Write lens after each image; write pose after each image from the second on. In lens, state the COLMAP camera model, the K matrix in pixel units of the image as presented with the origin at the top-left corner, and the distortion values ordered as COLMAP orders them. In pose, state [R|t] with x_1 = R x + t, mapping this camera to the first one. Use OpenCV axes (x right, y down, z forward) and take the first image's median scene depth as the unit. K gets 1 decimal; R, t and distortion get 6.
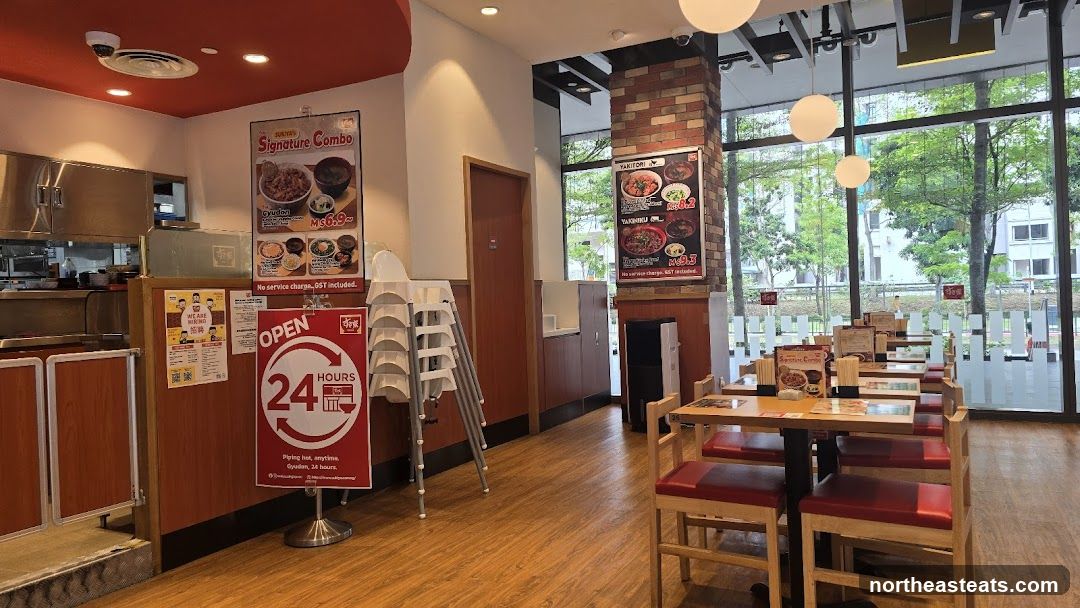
lens RADIAL K [[662.4, 0, 540.0], [0, 662.4, 304.0], [0, 0, 1]] dist [-0.003799, -0.000379]
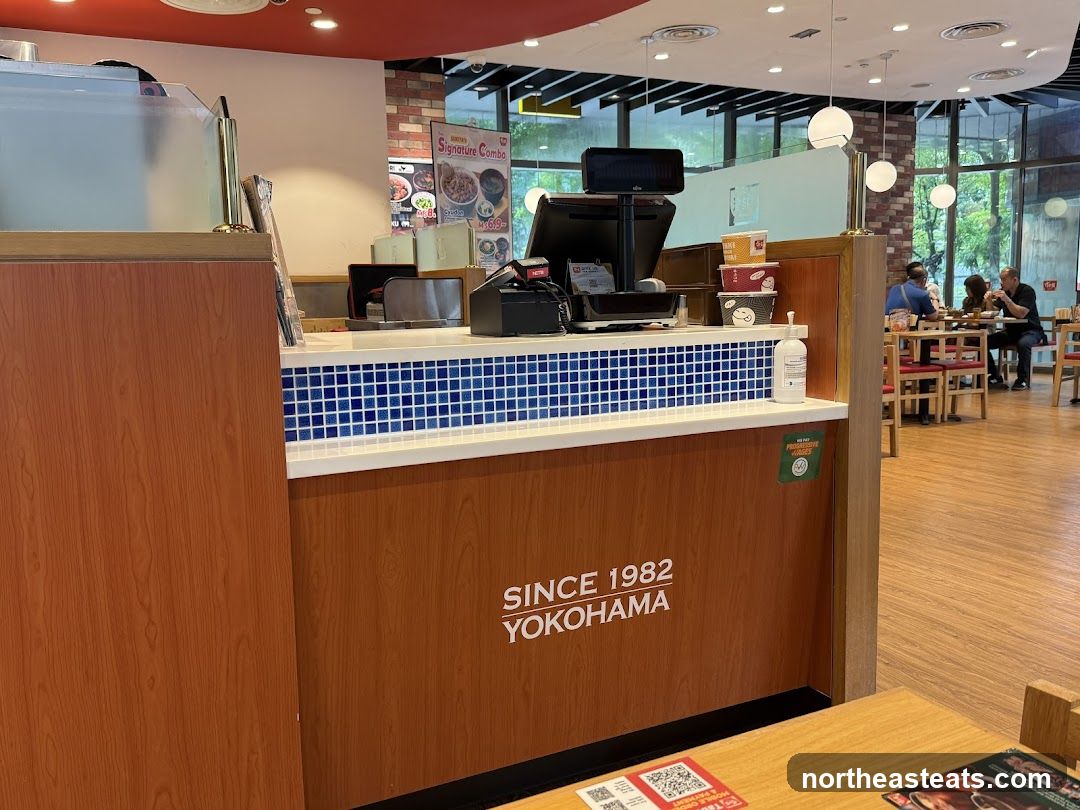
lens RADIAL K [[910.6, 0, 540.0], [0, 910.6, 405.0], [0, 0, 1]] dist [0.008923, 0.001645]
pose [[0.558201, -0.081782, 0.825665, -1.590230], [0.008593, 0.995647, 0.092809, 0.040664], [-0.829661, -0.044712, 0.556474, 0.030824]]
